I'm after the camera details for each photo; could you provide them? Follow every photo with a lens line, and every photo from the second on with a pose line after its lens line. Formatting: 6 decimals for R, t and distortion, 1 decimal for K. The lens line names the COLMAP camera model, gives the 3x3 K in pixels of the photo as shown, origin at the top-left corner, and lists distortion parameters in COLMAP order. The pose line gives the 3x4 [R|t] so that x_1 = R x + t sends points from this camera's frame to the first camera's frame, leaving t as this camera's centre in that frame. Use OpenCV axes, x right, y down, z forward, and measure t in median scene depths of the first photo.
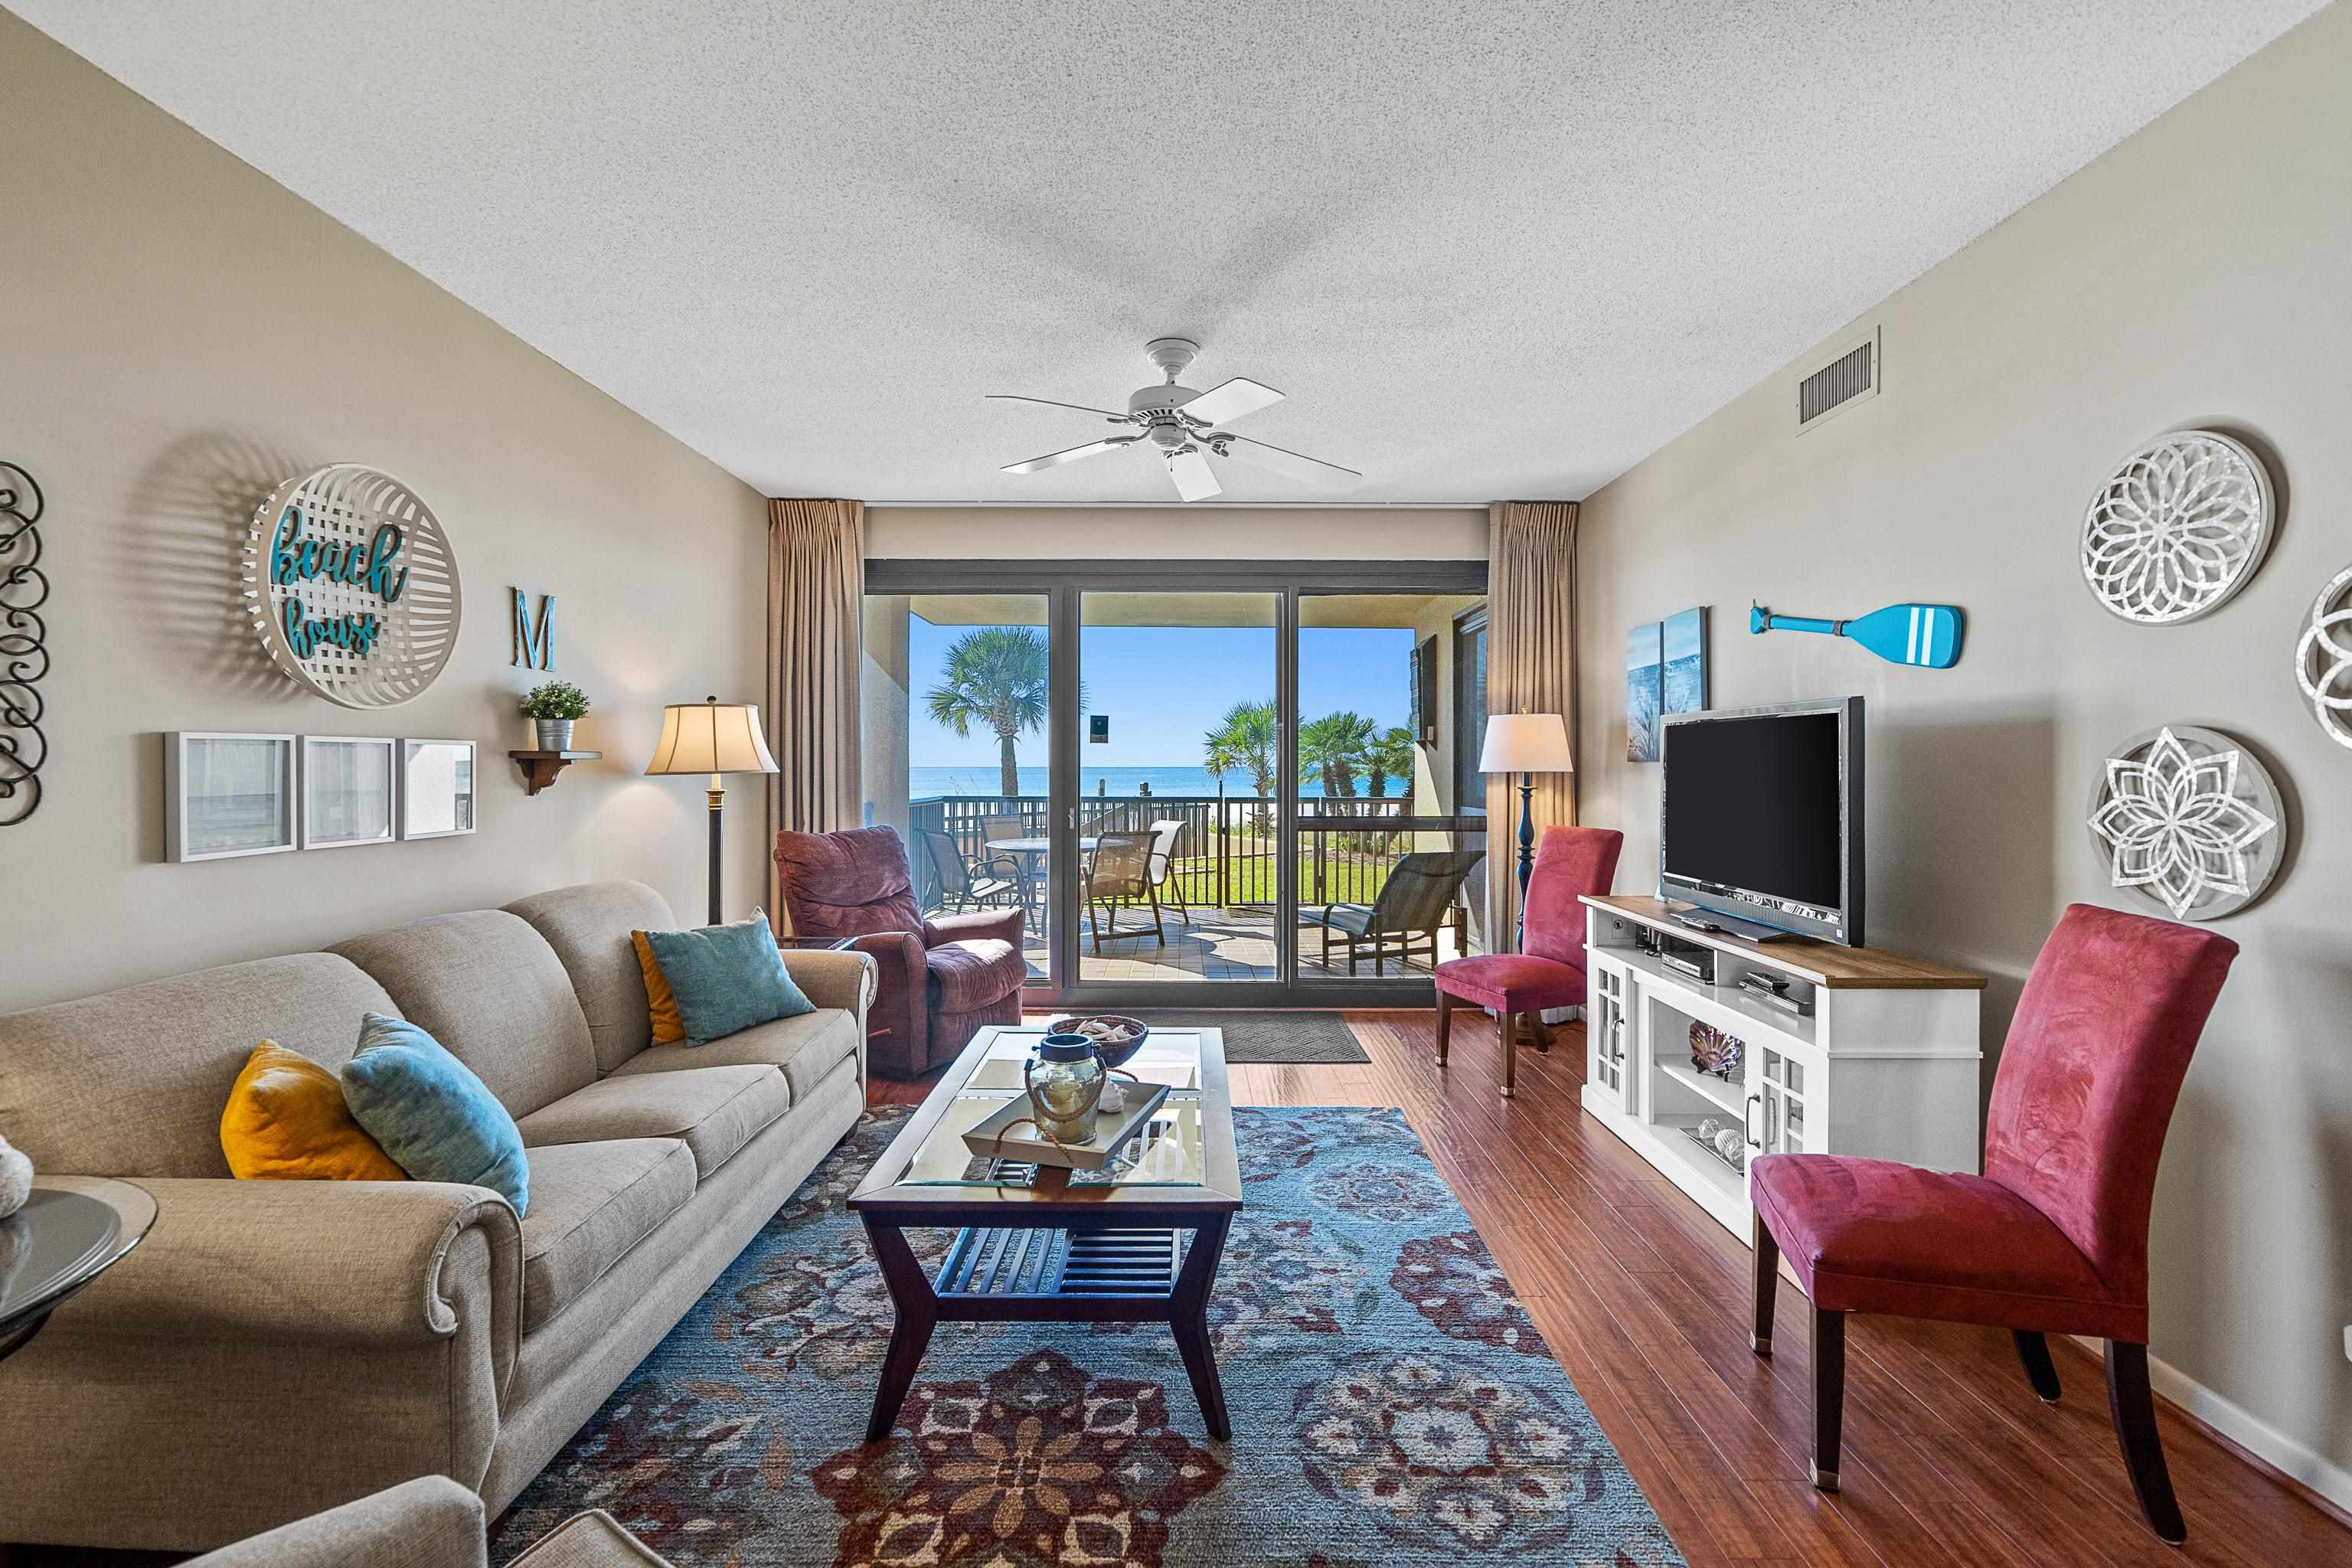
lens RADIAL K [[990.8, 0, 1174.2], [0, 990.8, 773.0], [0, 0, 1]] dist [-0.000735, 0.000066]
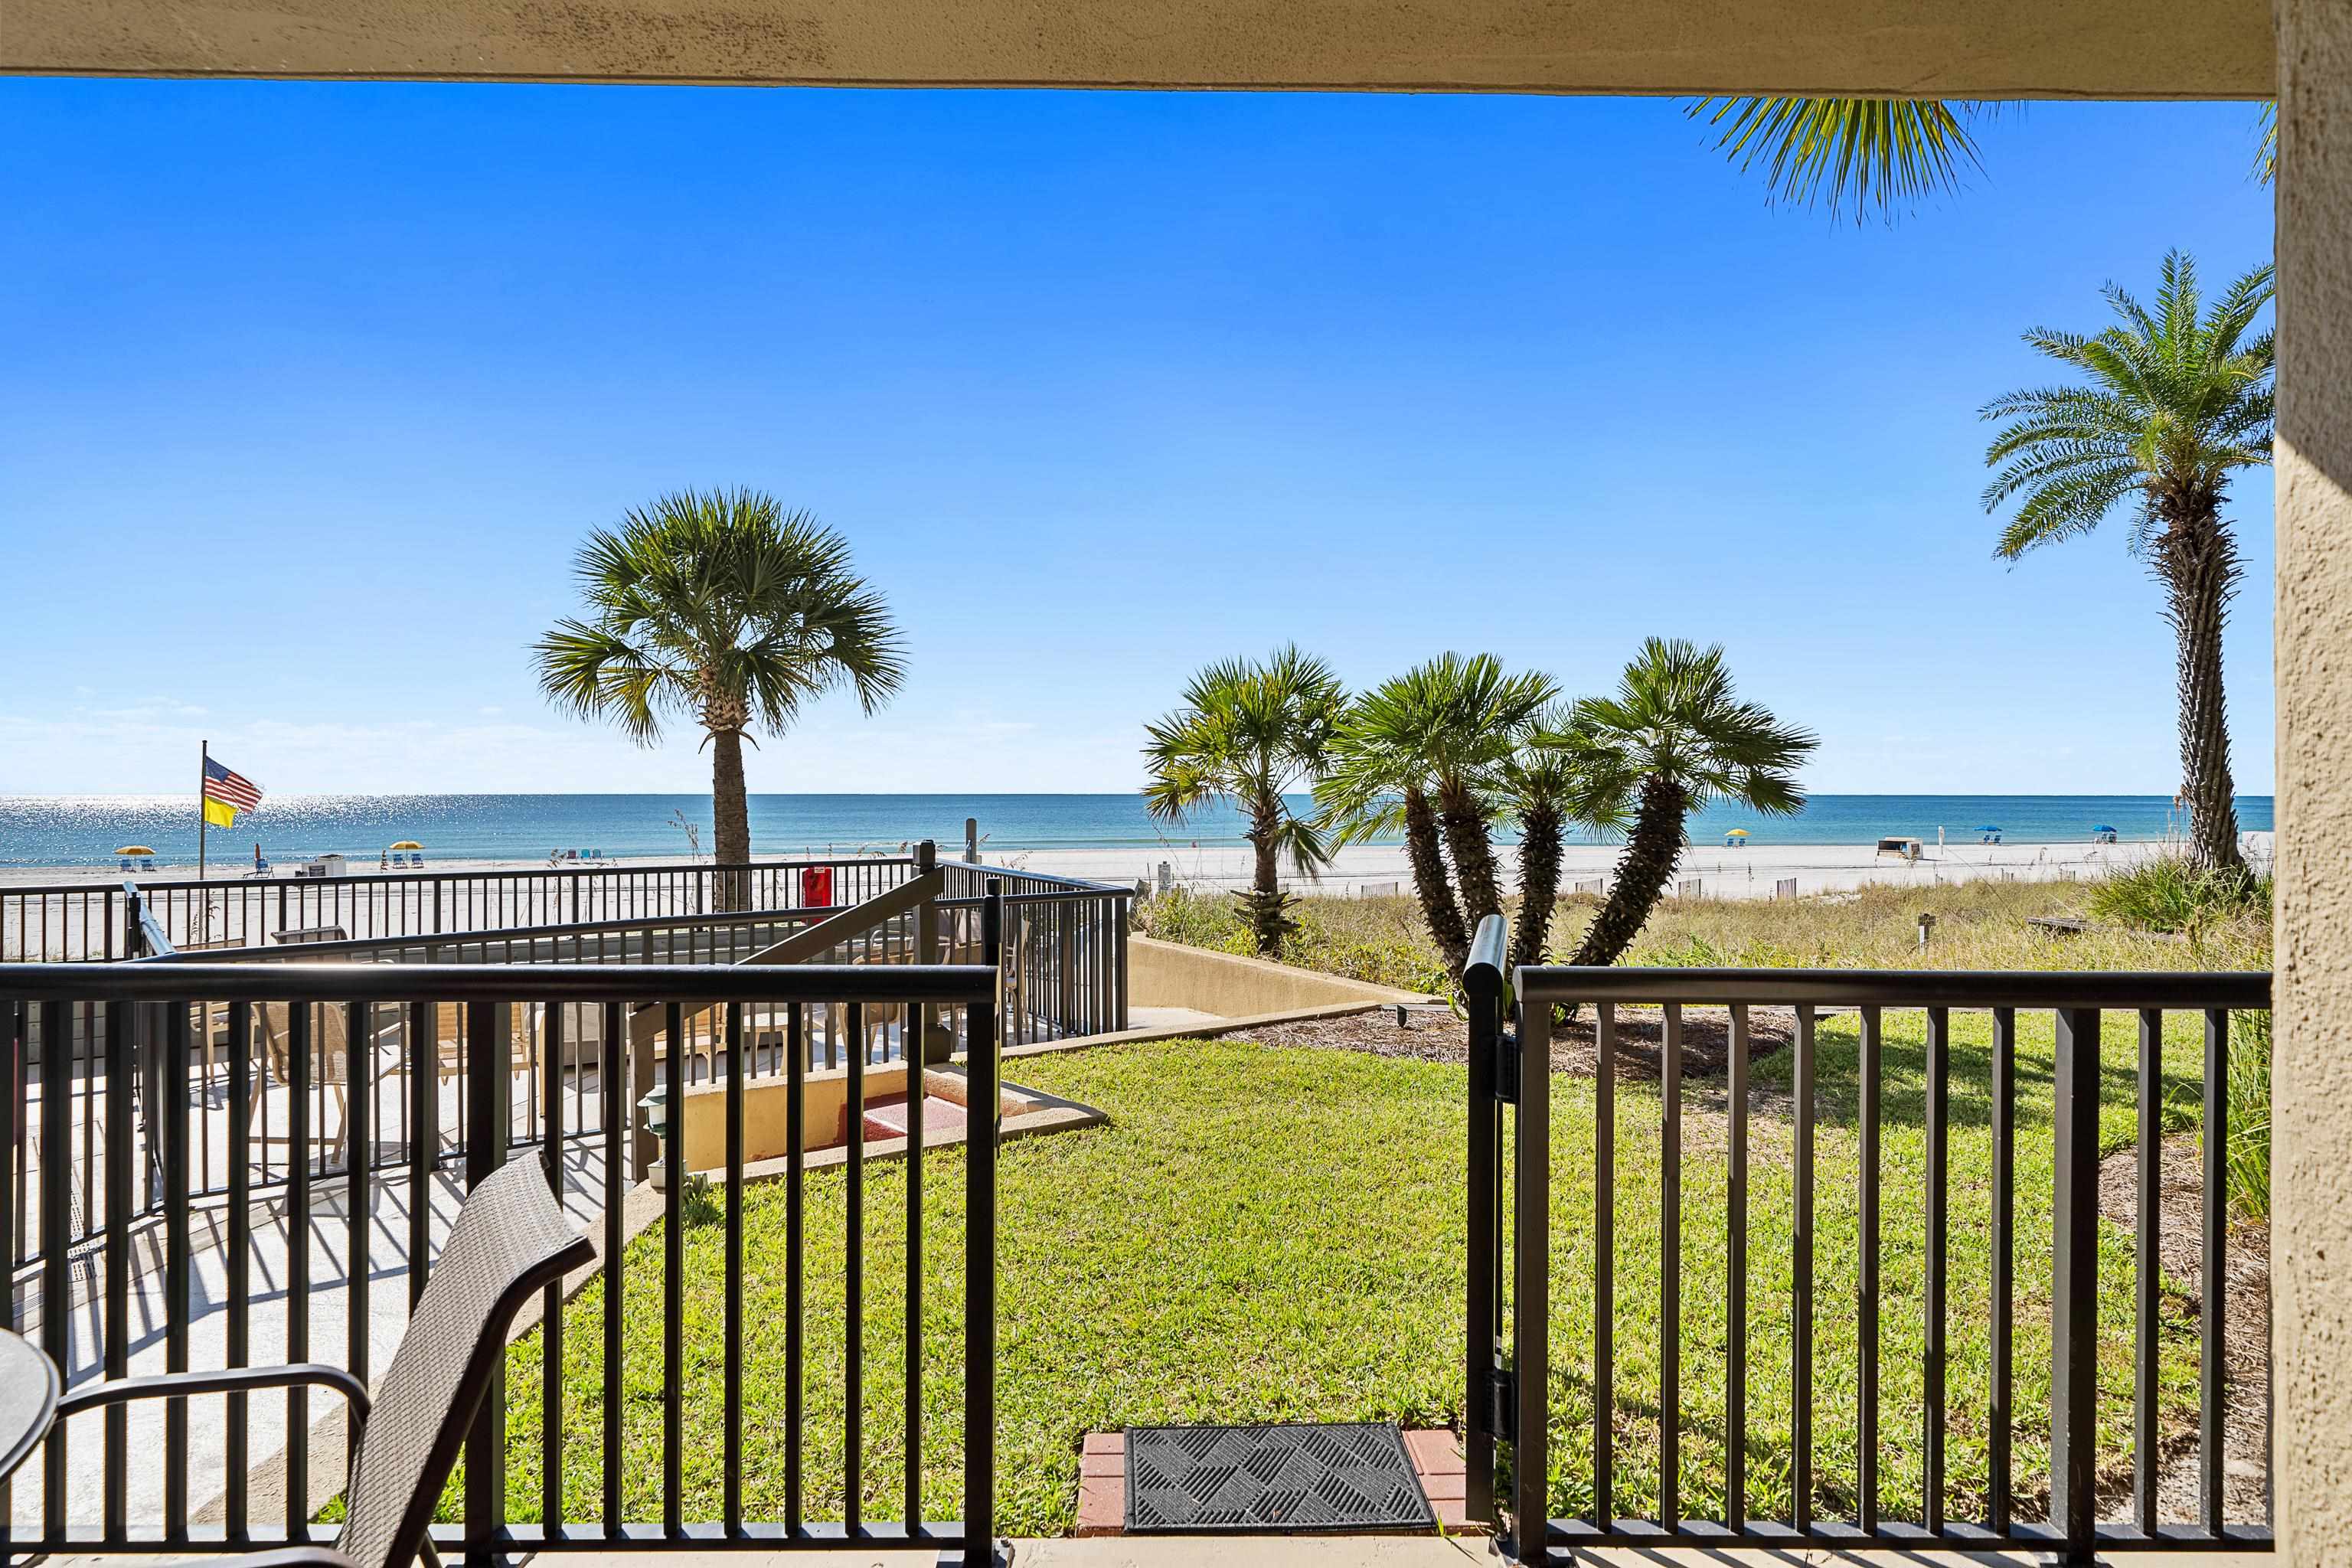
lens RADIAL K [[1396.9, 0, 1173.1], [0, 1396.9, 778.6], [0, 0, 1]] dist [0.005920, 0.002216]
pose [[0.999891, 0.002702, 0.014508, 0.303285], [-0.002445, 0.999840, -0.017719, -0.024846], [-0.014554, 0.017682, 0.999738, 2.797948]]
